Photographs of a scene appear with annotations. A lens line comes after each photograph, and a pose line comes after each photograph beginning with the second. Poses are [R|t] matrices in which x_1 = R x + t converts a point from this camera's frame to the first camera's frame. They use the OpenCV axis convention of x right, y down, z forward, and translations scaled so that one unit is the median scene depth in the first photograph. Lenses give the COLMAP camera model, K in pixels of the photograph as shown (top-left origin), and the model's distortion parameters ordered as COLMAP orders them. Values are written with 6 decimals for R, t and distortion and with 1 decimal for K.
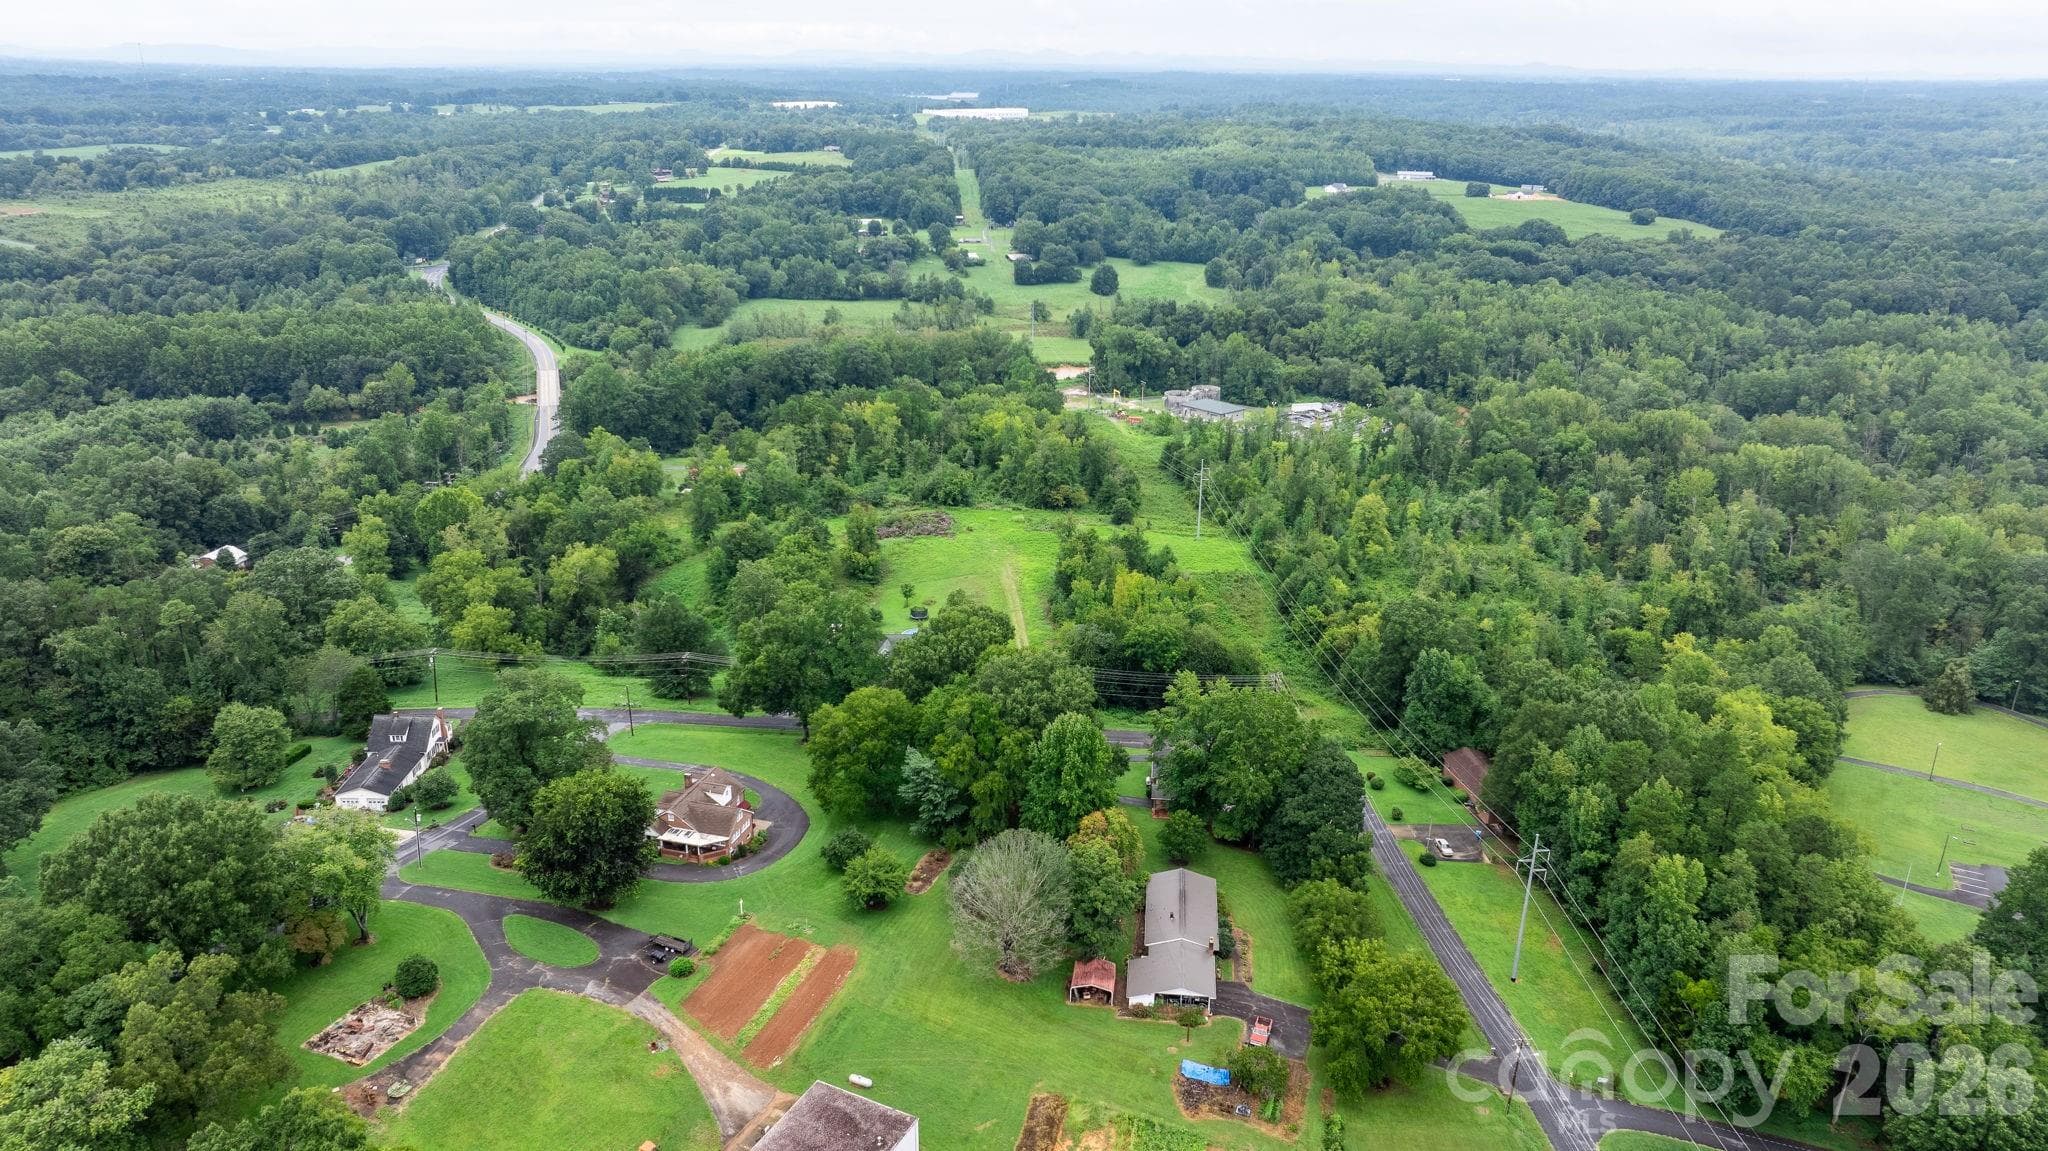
lens RADIAL K [[1457.7, 0, 1030.7], [0, 1457.7, 581.6], [0, 0, 1]] dist [-0.030528, 0.032858]
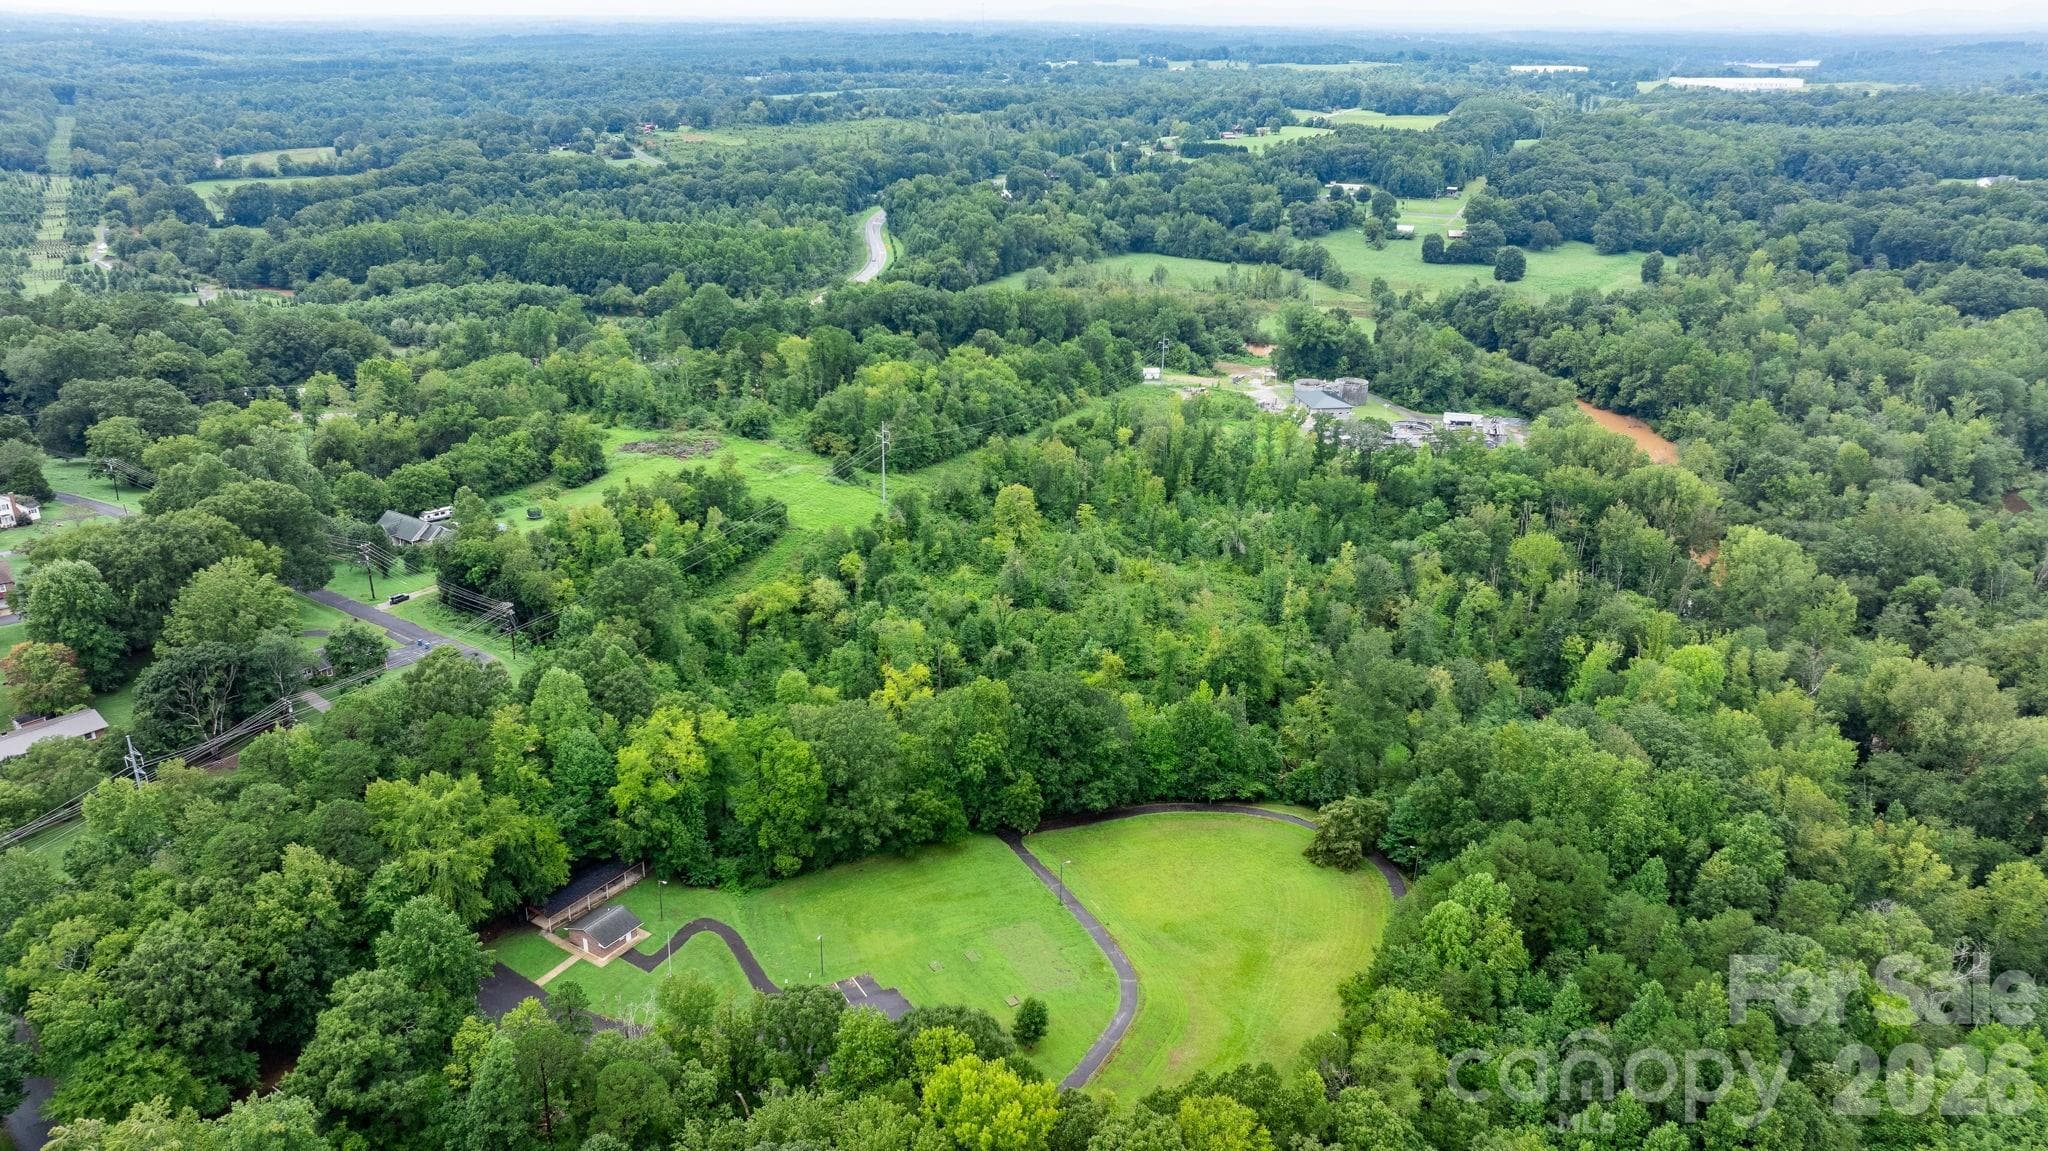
lens RADIAL K [[1457.7, 0, 1025.3], [0, 1457.7, 571.9], [0, 0, 1]] dist [-0.030528, 0.032858]
pose [[0.845829, 0.190479, -0.498288, 0.435659], [-0.181693, 0.981096, 0.066622, -0.042049], [0.501559, 0.034184, 0.864448, 0.129156]]
